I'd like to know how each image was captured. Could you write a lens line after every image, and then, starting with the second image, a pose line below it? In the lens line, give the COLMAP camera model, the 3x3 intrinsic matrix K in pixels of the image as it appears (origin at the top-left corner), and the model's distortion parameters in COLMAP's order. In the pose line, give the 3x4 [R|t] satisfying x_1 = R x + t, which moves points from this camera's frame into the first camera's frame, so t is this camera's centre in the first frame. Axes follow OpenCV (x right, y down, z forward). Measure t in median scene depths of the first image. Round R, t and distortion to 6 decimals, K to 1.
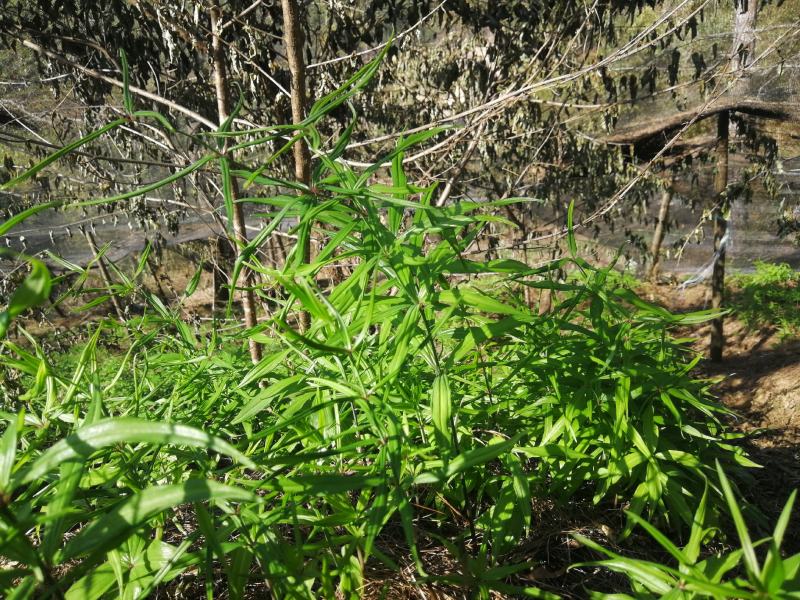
lens RADIAL K [[608.4, 0, 389.7], [0, 608.4, 299.2], [0, 0, 1]] dist [-0.010525, -0.002662]
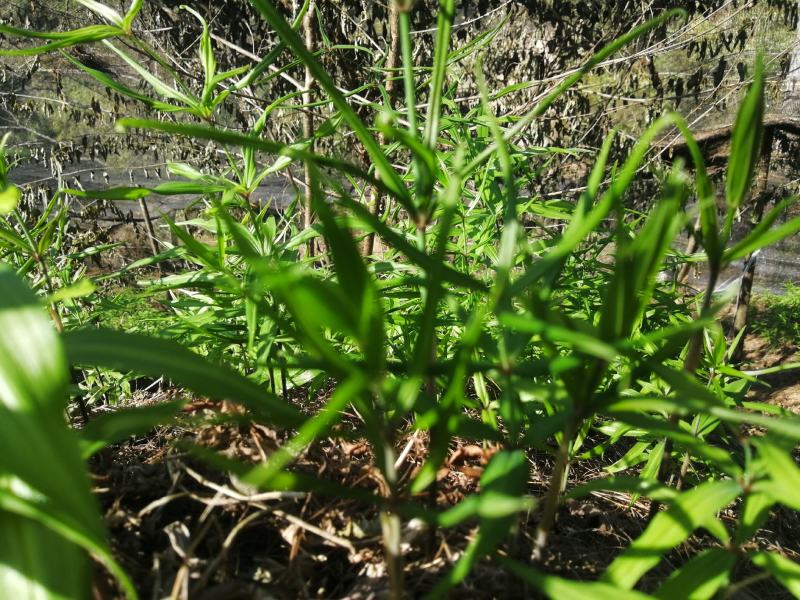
lens RADIAL K [[619.6, 0, 386.1], [0, 619.6, 299.6], [0, 0, 1]] dist [-0.010126, -0.001230]
pose [[0.993657, 0.106987, -0.034633, -0.035923], [-0.106557, 0.994208, 0.014012, 0.058769], [0.035931, -0.010233, 0.999302, -0.112508]]
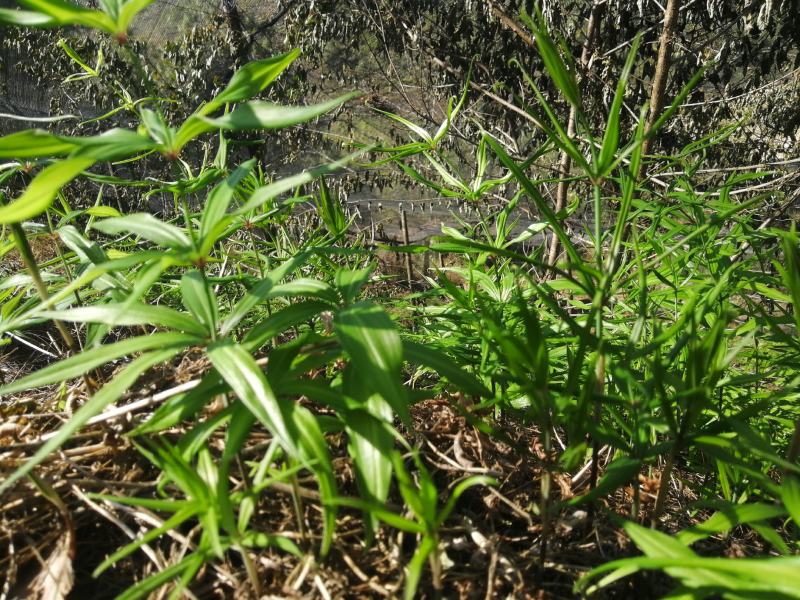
lens RADIAL K [[619.6, 0, 386.1], [0, 619.6, 299.6], [0, 0, 1]] dist [-0.010126, -0.001230]
pose [[0.884116, 0.233145, -0.404946, -0.015043], [-0.240437, 0.970084, 0.033575, 0.051938], [0.400660, 0.067680, 0.913724, -0.195931]]
